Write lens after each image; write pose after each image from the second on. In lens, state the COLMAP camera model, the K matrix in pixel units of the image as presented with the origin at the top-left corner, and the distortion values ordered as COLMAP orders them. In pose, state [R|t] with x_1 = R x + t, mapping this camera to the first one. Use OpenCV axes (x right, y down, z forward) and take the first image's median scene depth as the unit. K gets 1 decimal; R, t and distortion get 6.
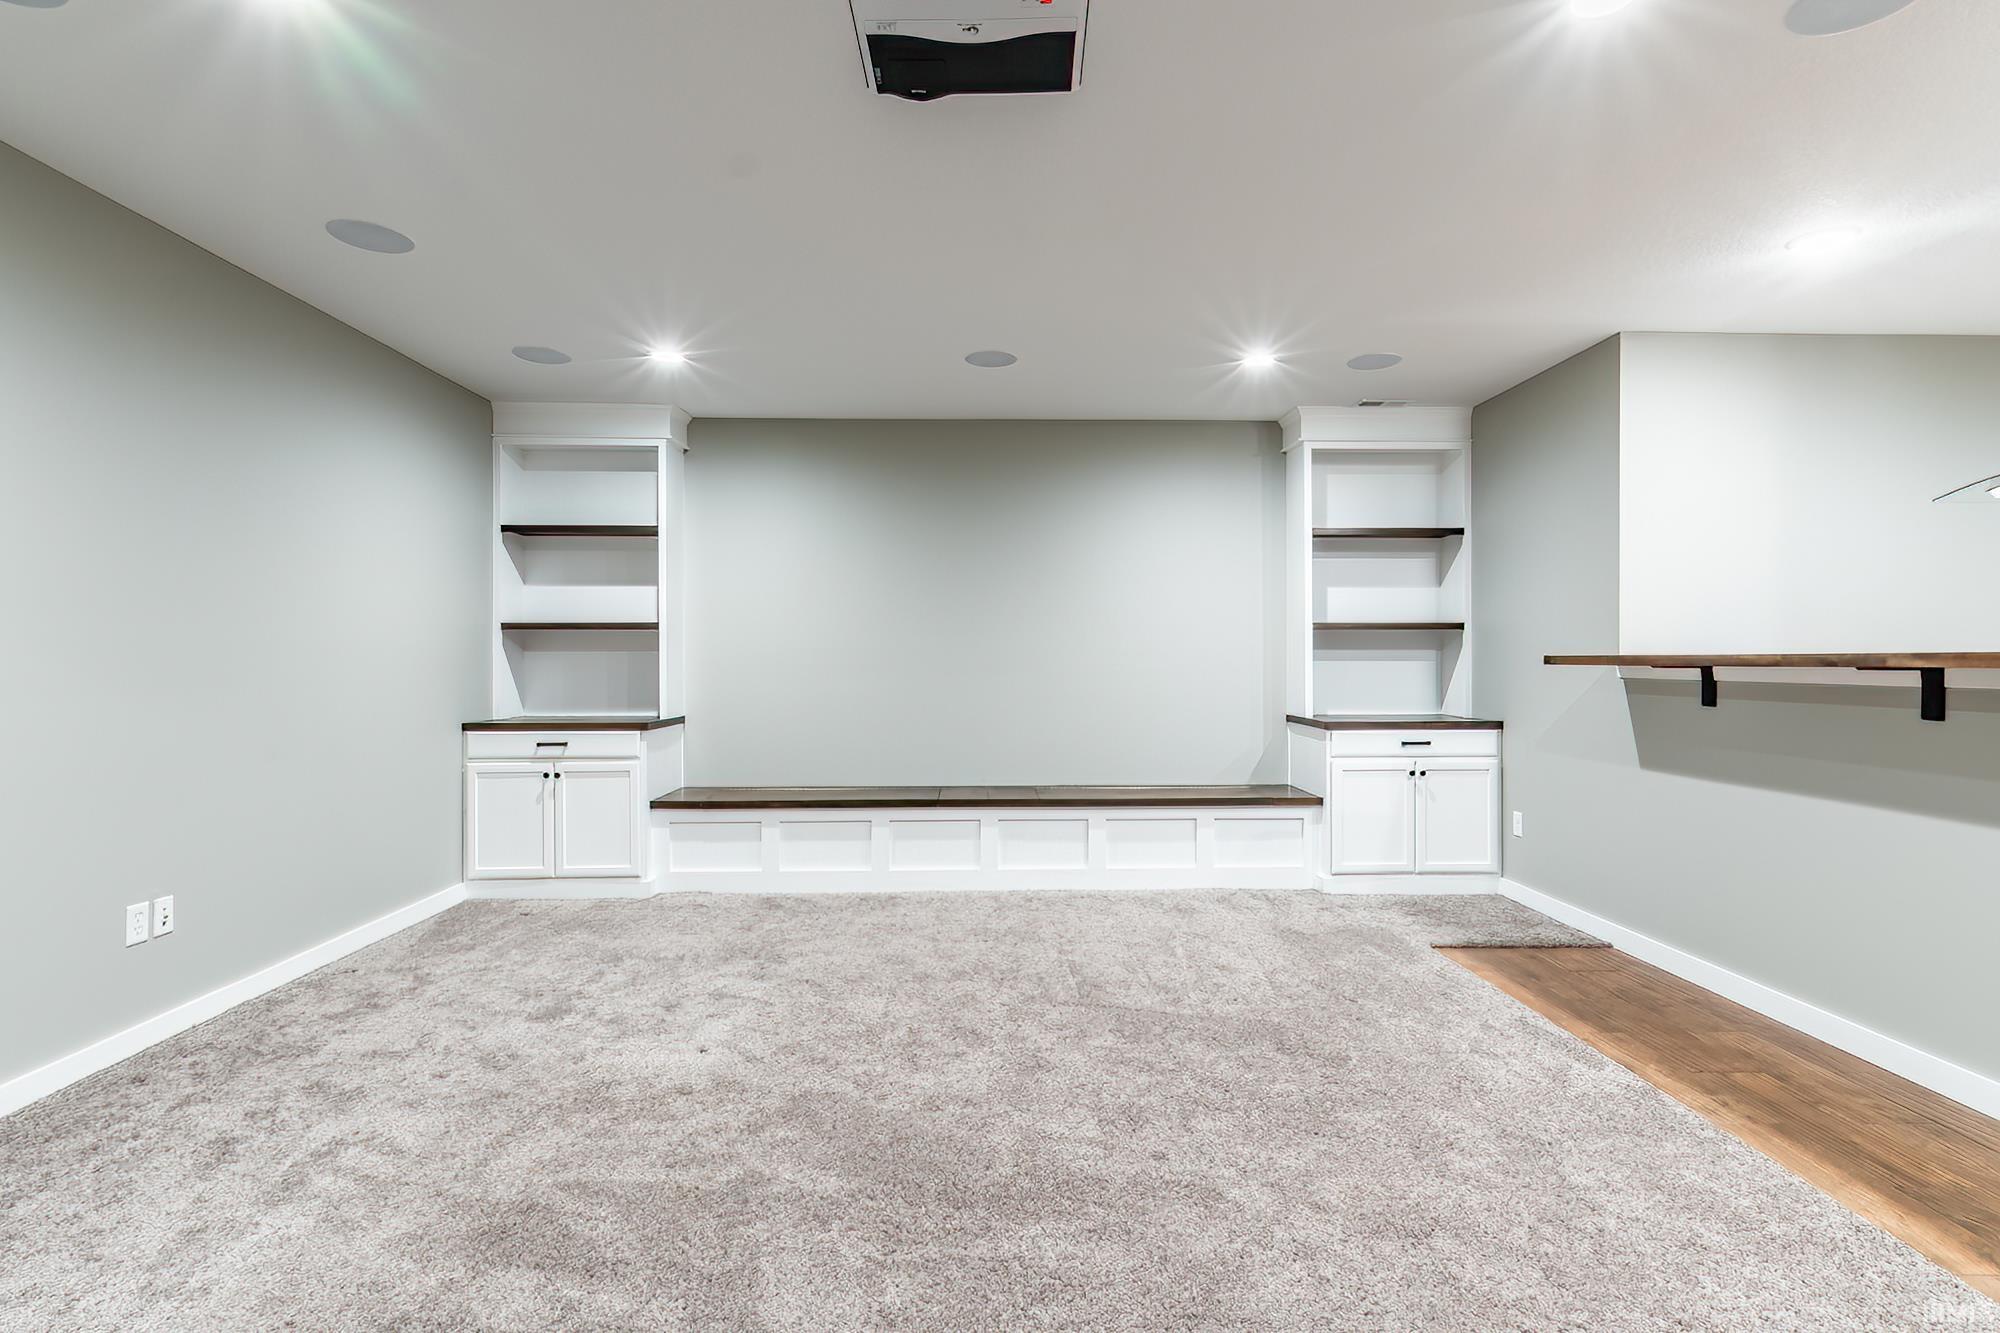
lens RADIAL K [[963.7, 0, 1001.6], [0, 963.7, 662.6], [0, 0, 1]] dist [-0.001544, 0.001492]
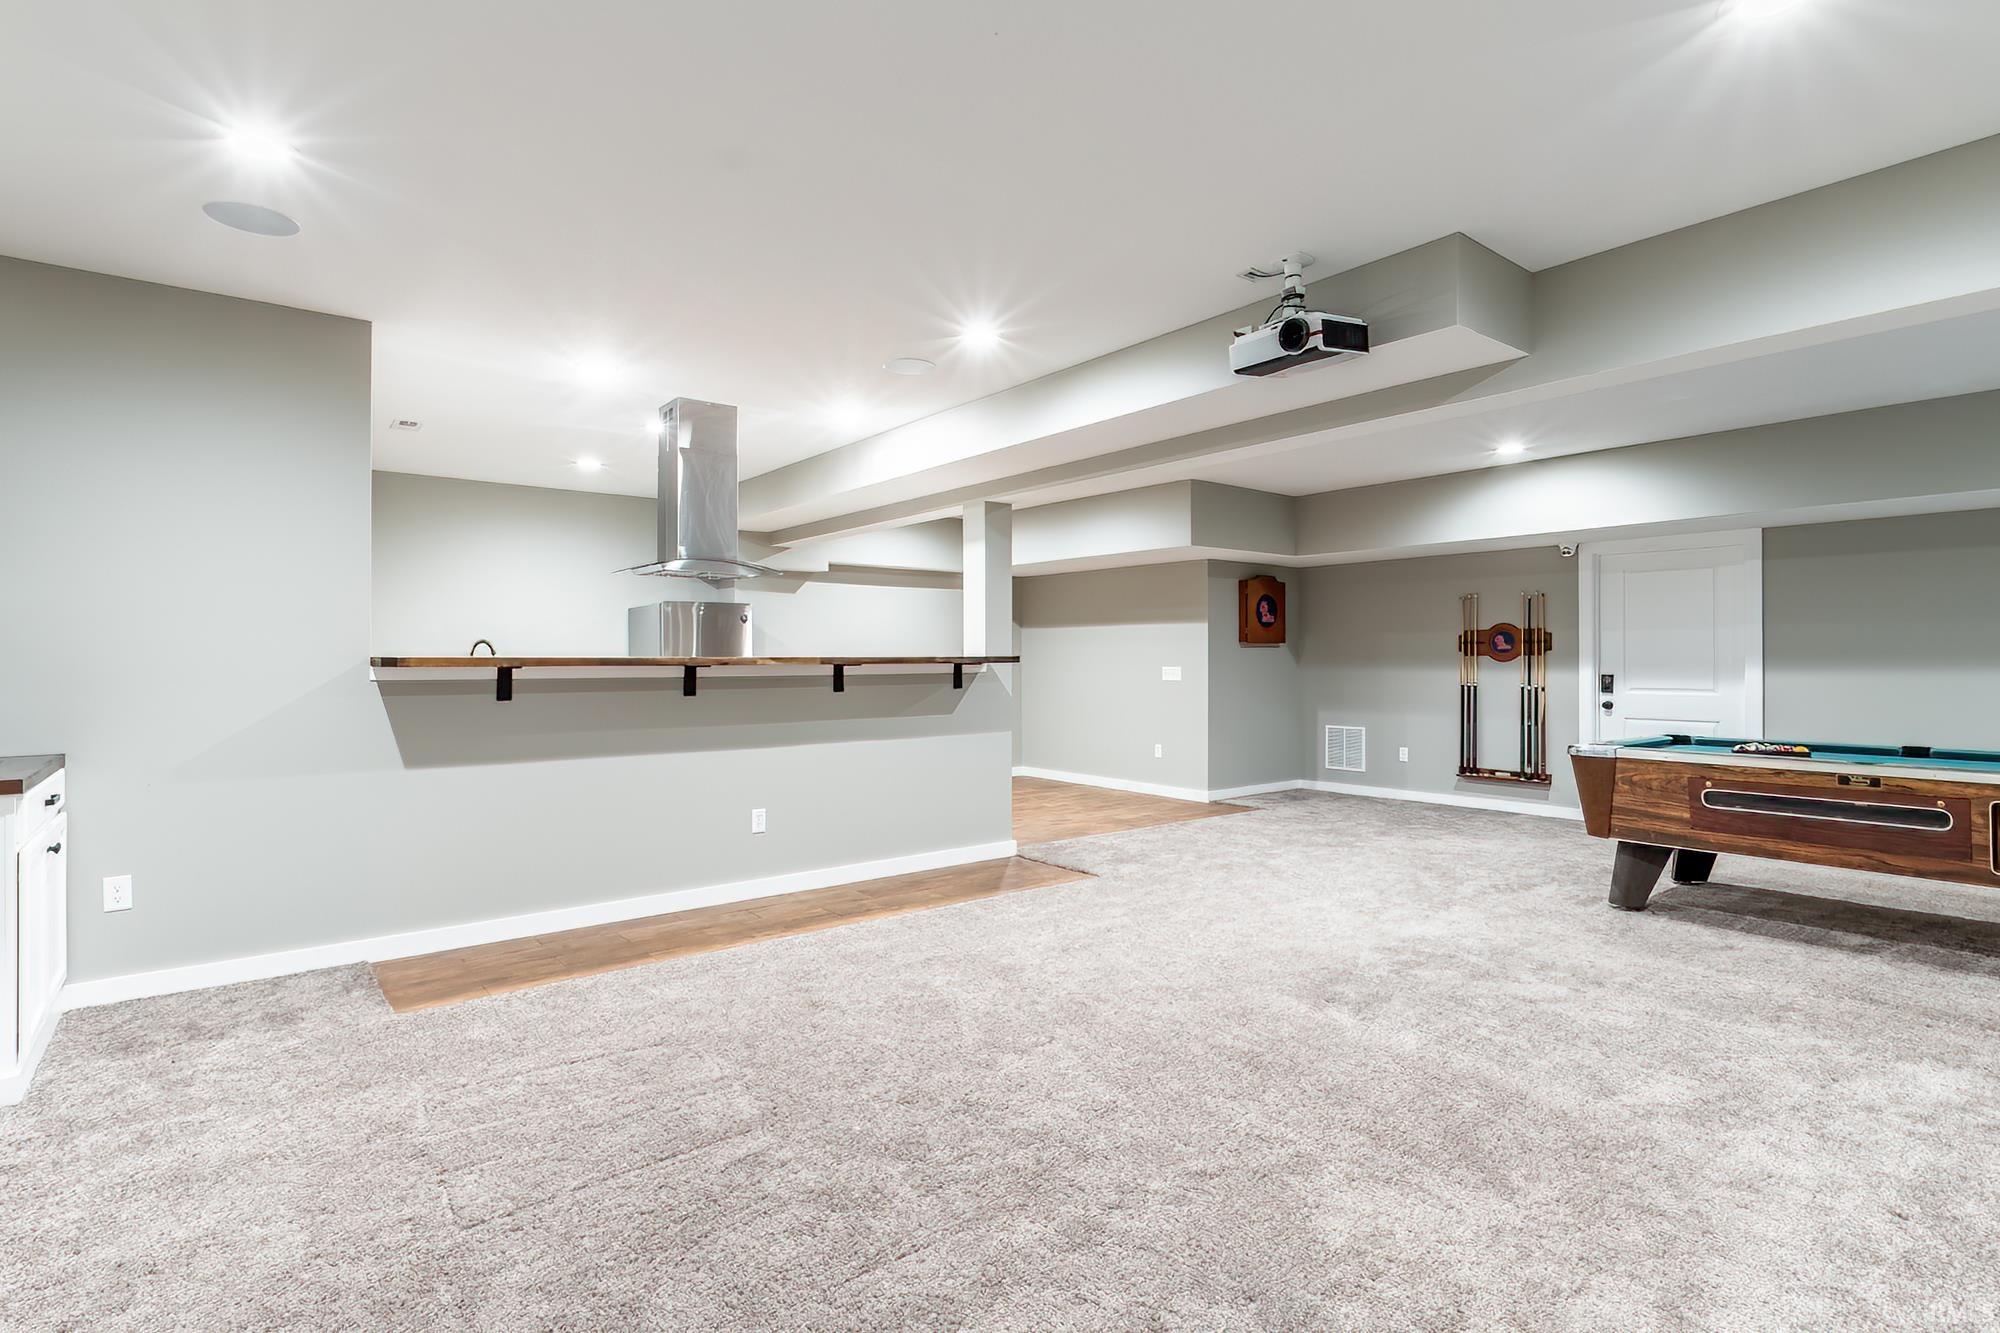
lens RADIAL K [[963.7, 0, 1001.2], [0, 963.7, 659.4], [0, 0, 1]] dist [-0.001544, 0.001492]
pose [[-0.602335, -0.007191, 0.798211, -0.737677], [-0.001111, 0.999966, 0.008170, -0.019851], [-0.798243, 0.004035, -0.602322, 1.567514]]
